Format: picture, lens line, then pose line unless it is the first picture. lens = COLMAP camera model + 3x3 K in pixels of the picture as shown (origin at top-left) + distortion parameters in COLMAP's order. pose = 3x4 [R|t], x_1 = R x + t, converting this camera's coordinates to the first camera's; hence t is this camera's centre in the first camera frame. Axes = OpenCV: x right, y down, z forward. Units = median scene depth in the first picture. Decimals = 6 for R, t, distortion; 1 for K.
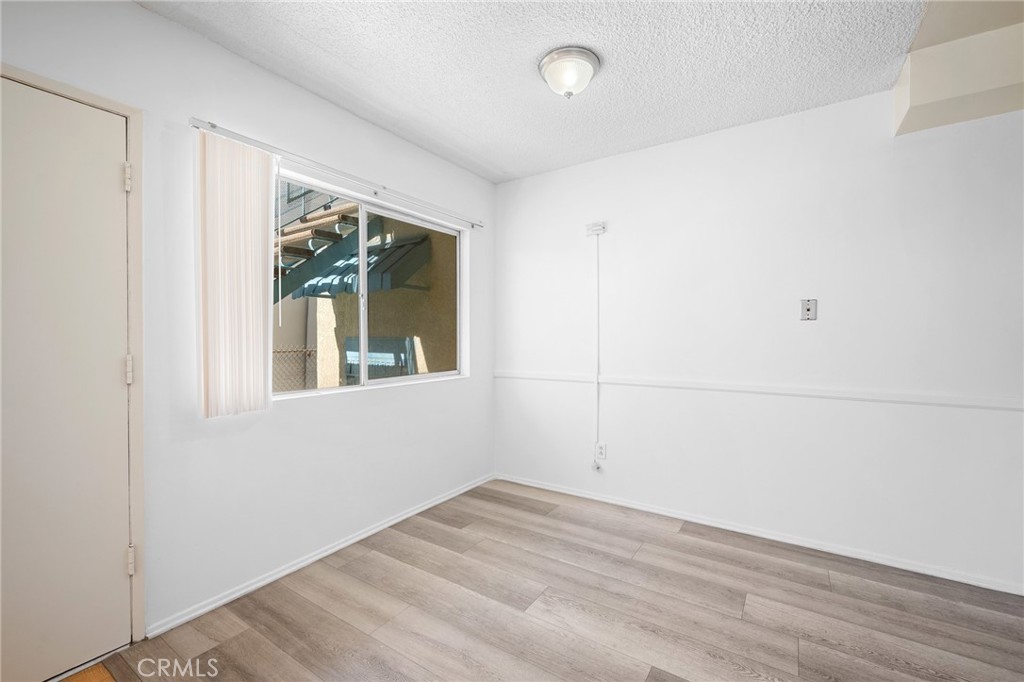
lens RADIAL K [[427.3, 0, 513.1], [0, 427.3, 341.2], [0, 0, 1]] dist [-0.002877, 0.000321]
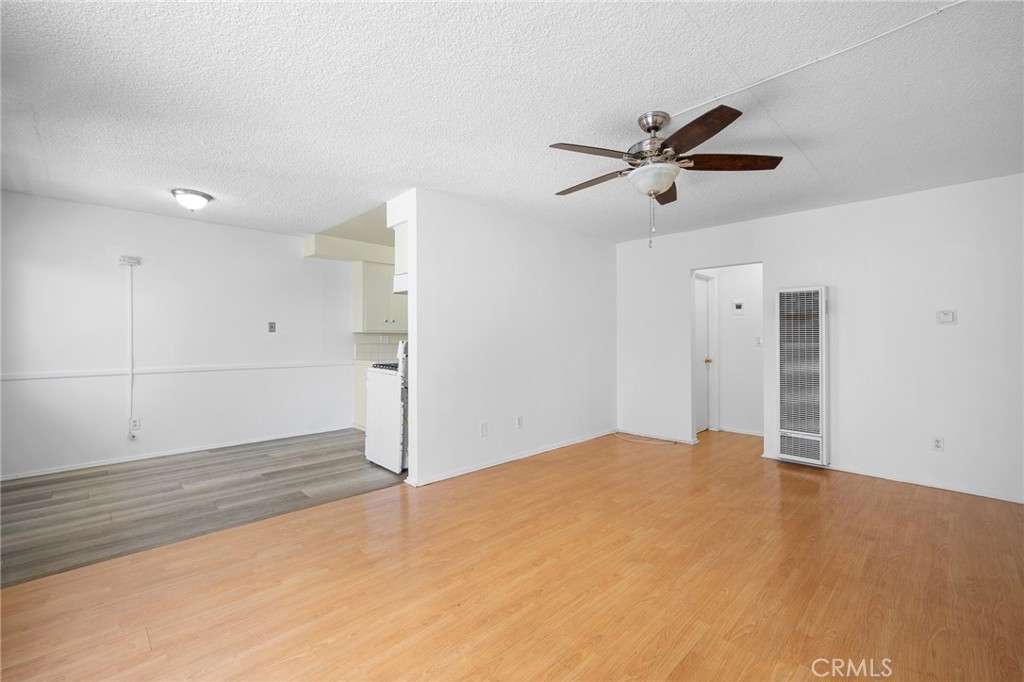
lens RADIAL K [[427.3, 0, 513.9], [0, 427.3, 337.7], [0, 0, 1]] dist [-0.002877, 0.000321]
pose [[0.202998, -0.000062, 0.979179, -0.881016], [0.009694, 0.999951, -0.001946, -0.004333], [-0.979131, 0.009887, 0.202988, -0.464683]]
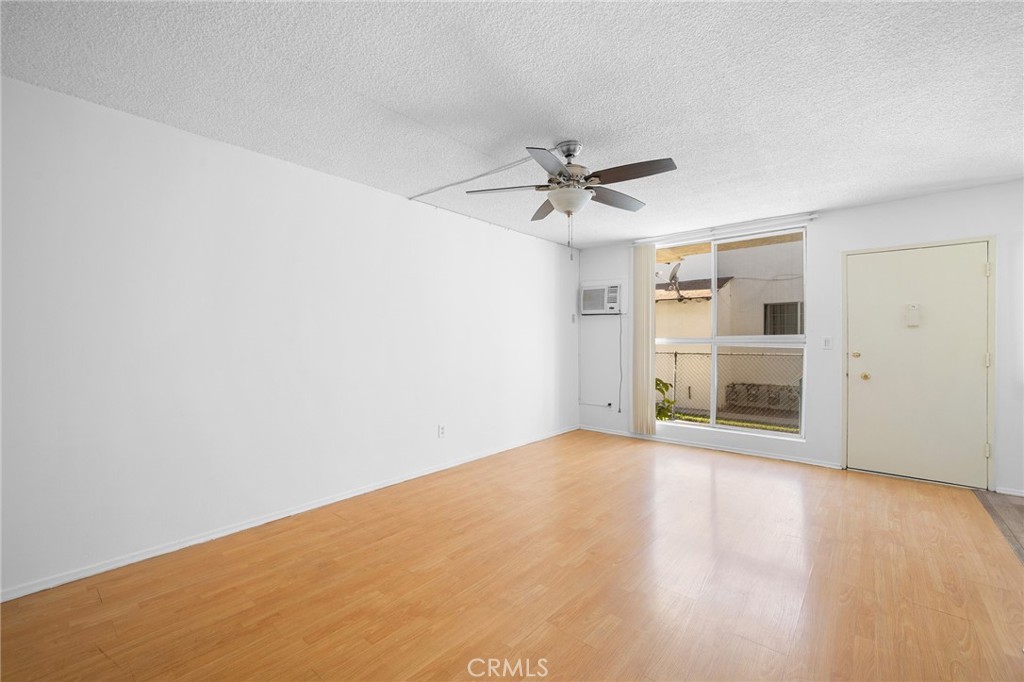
lens RADIAL K [[427.3, 0, 513.9], [0, 427.3, 341.9], [0, 0, 1]] dist [-0.002877, 0.000321]
pose [[-0.117611, 0.001058, -0.993059, 0.755448], [-0.011166, 0.999935, 0.002387, -0.000694], [0.992997, 0.011369, -0.117591, -0.562664]]
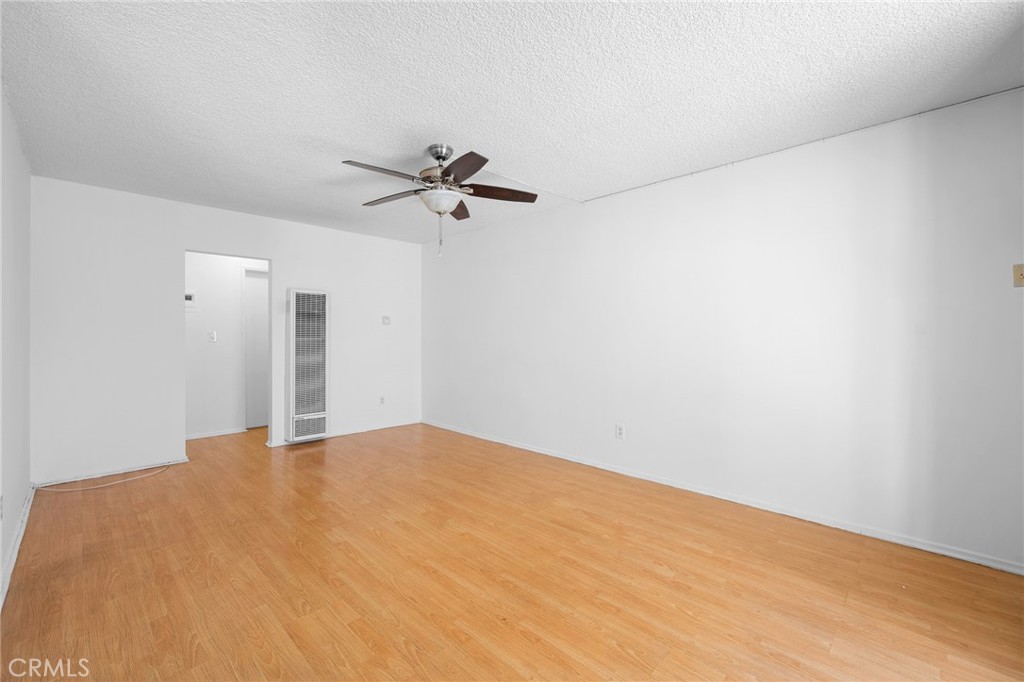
lens RADIAL K [[427.3, 0, 507.6], [0, 427.3, 331.6], [0, 0, 1]] dist [-0.002877, 0.000321]
pose [[-0.980035, -0.000596, 0.198824, -0.416642], [0.000106, 0.999994, 0.003519, -0.008907], [-0.198824, 0.003470, -0.980029, 0.294064]]
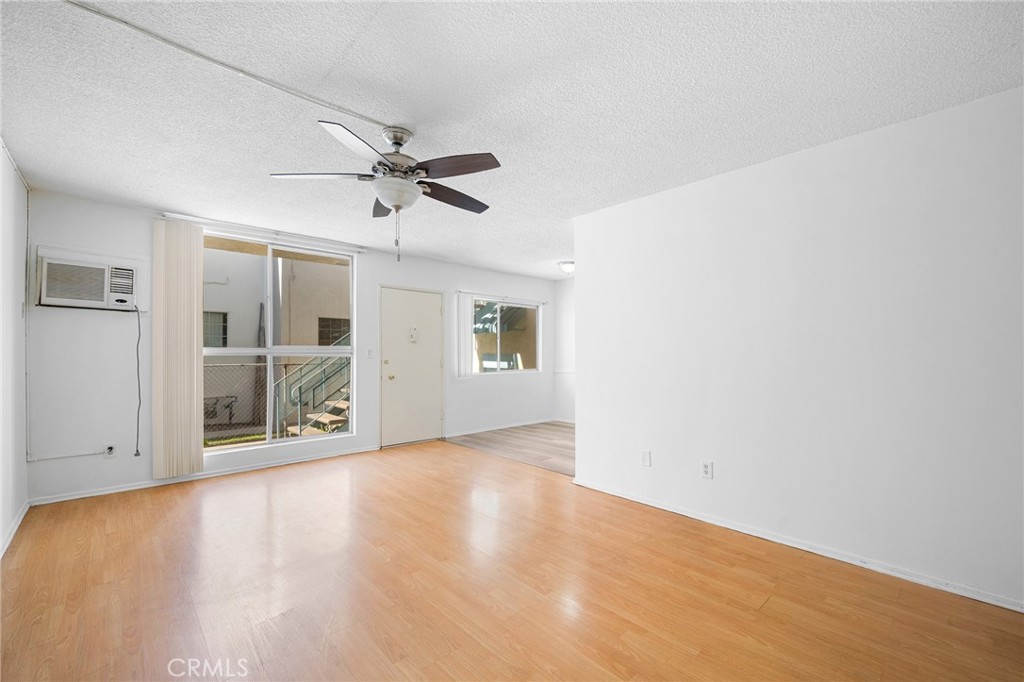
lens RADIAL K [[427.3, 0, 518.4], [0, 427.3, 351.7], [0, 0, 1]] dist [-0.002877, 0.000321]
pose [[0.976025, -0.000725, -0.217658, 0.274392], [-0.002314, 0.999903, -0.013704, 0.010944], [0.217647, 0.013879, 0.975929, -1.250309]]
